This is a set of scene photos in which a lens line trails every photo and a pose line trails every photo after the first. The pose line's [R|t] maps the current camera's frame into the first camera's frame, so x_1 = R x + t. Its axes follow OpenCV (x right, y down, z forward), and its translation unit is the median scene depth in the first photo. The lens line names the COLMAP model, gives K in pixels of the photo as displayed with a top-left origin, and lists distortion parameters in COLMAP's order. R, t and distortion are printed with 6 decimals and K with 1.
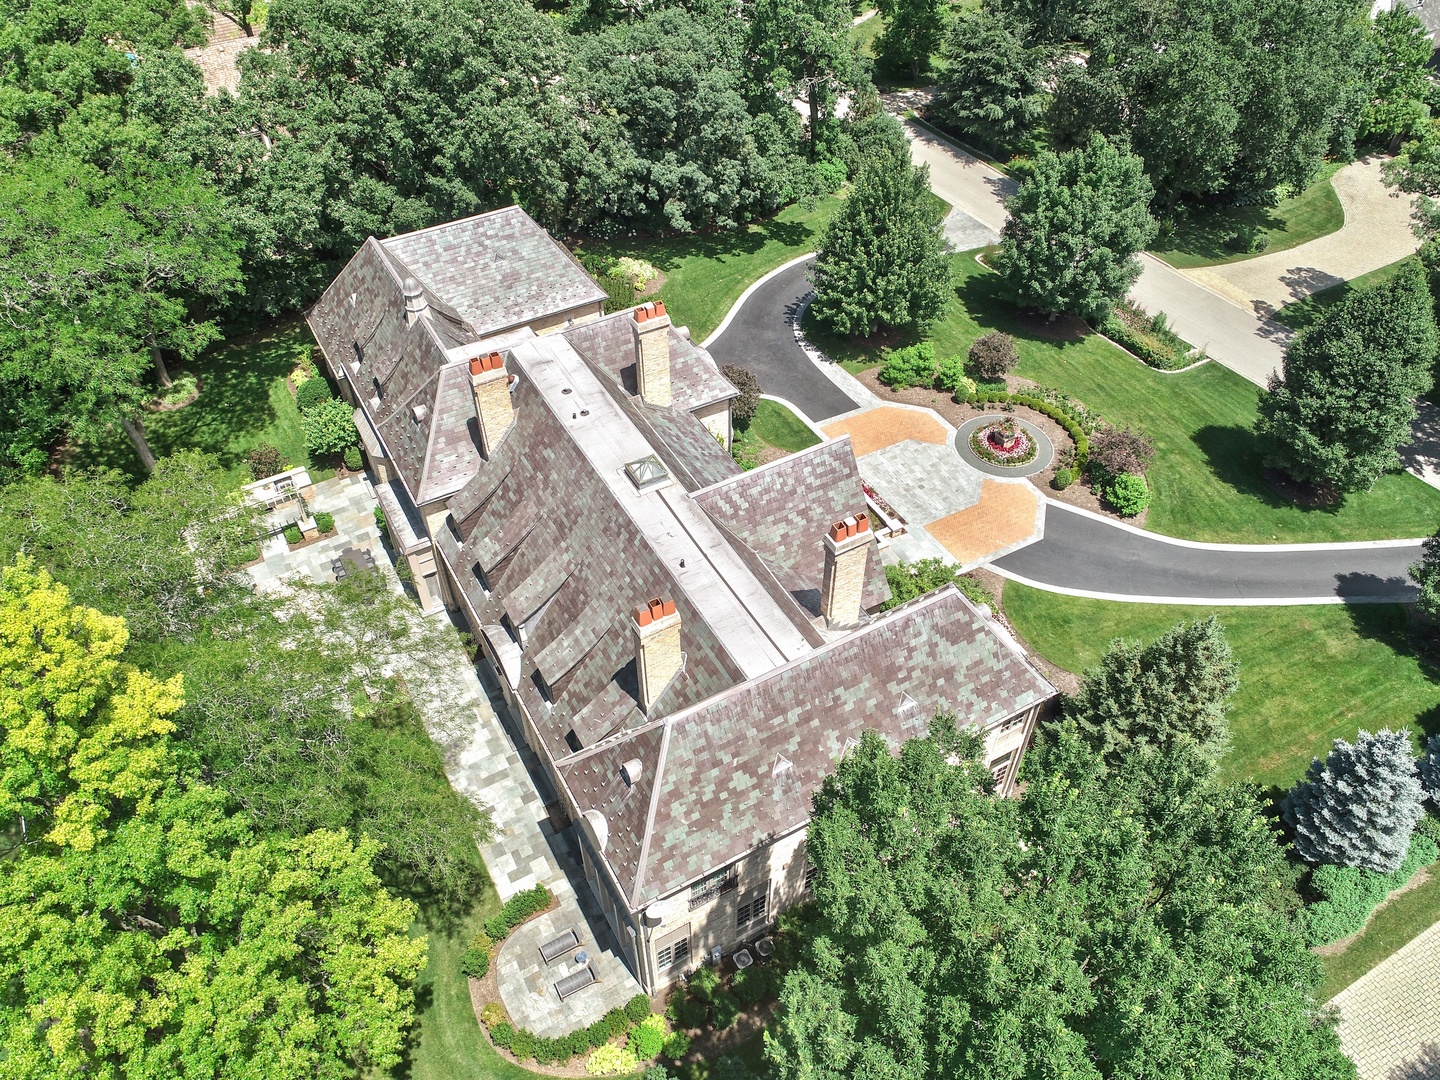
lens RADIAL K [[1099.5, 0, 719.8], [0, 1099.5, 539.3], [0, 0, 1]] dist [0.006954, -0.014188]
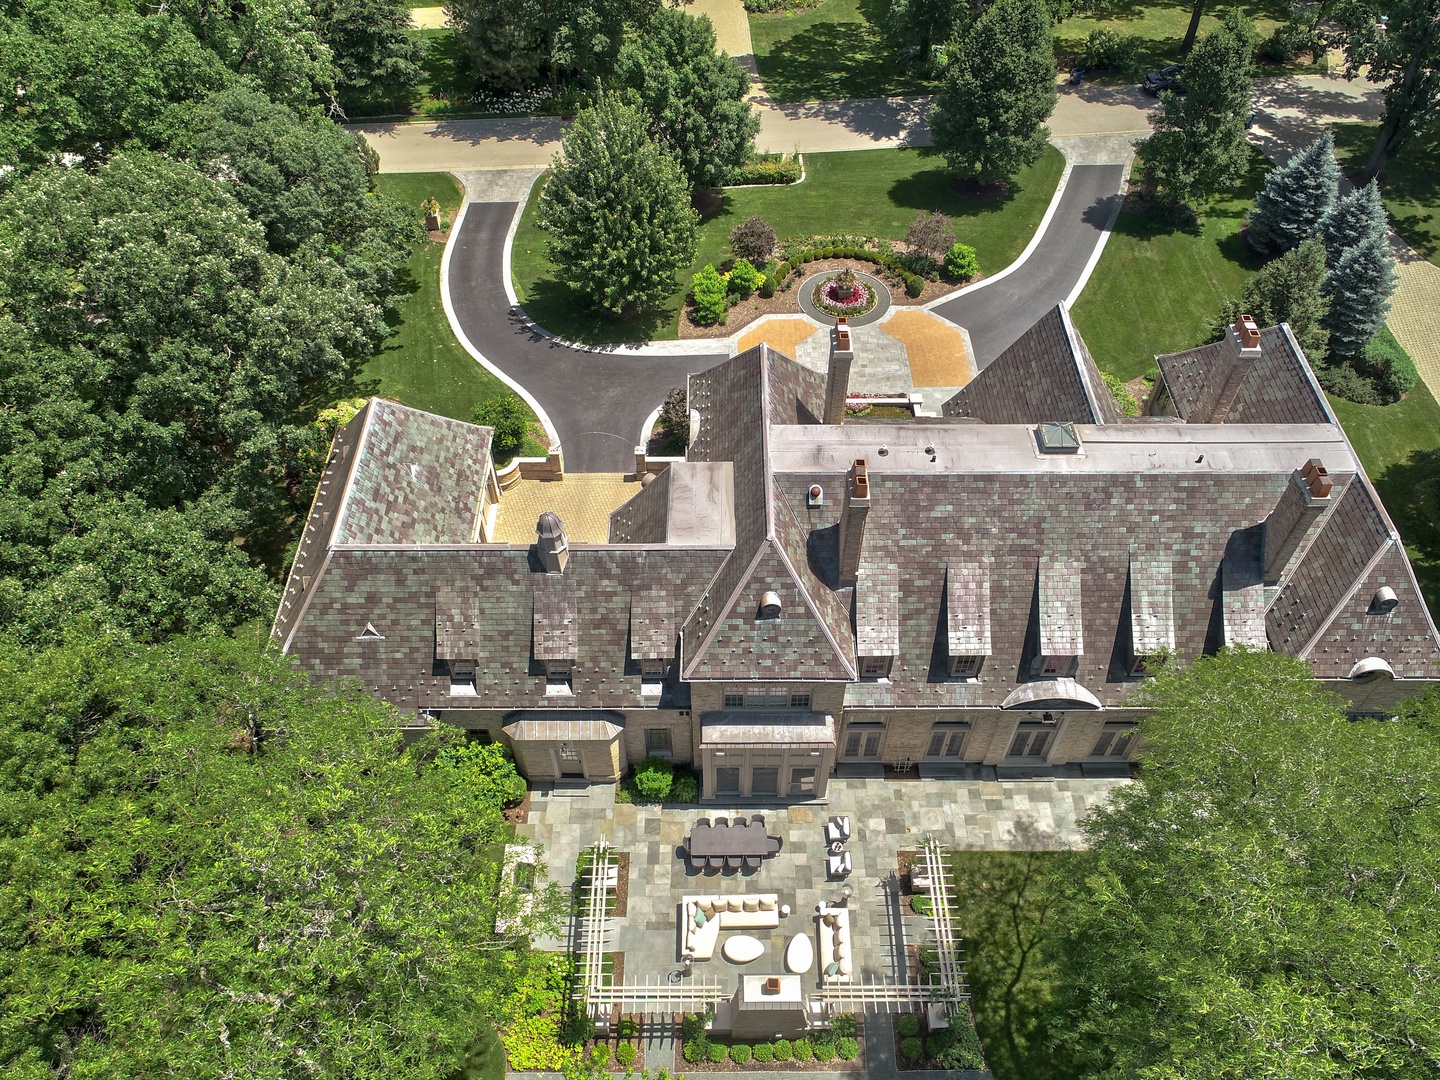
lens RADIAL K [[1099.5, 0, 719.3], [0, 1099.5, 539.8], [0, 0, 1]] dist [0.006954, -0.014188]
pose [[0.485798, -0.664520, 0.567815, -0.587195], [0.615238, 0.721404, 0.317897, -0.349059], [-0.620872, 0.194908, 0.759295, 0.346882]]
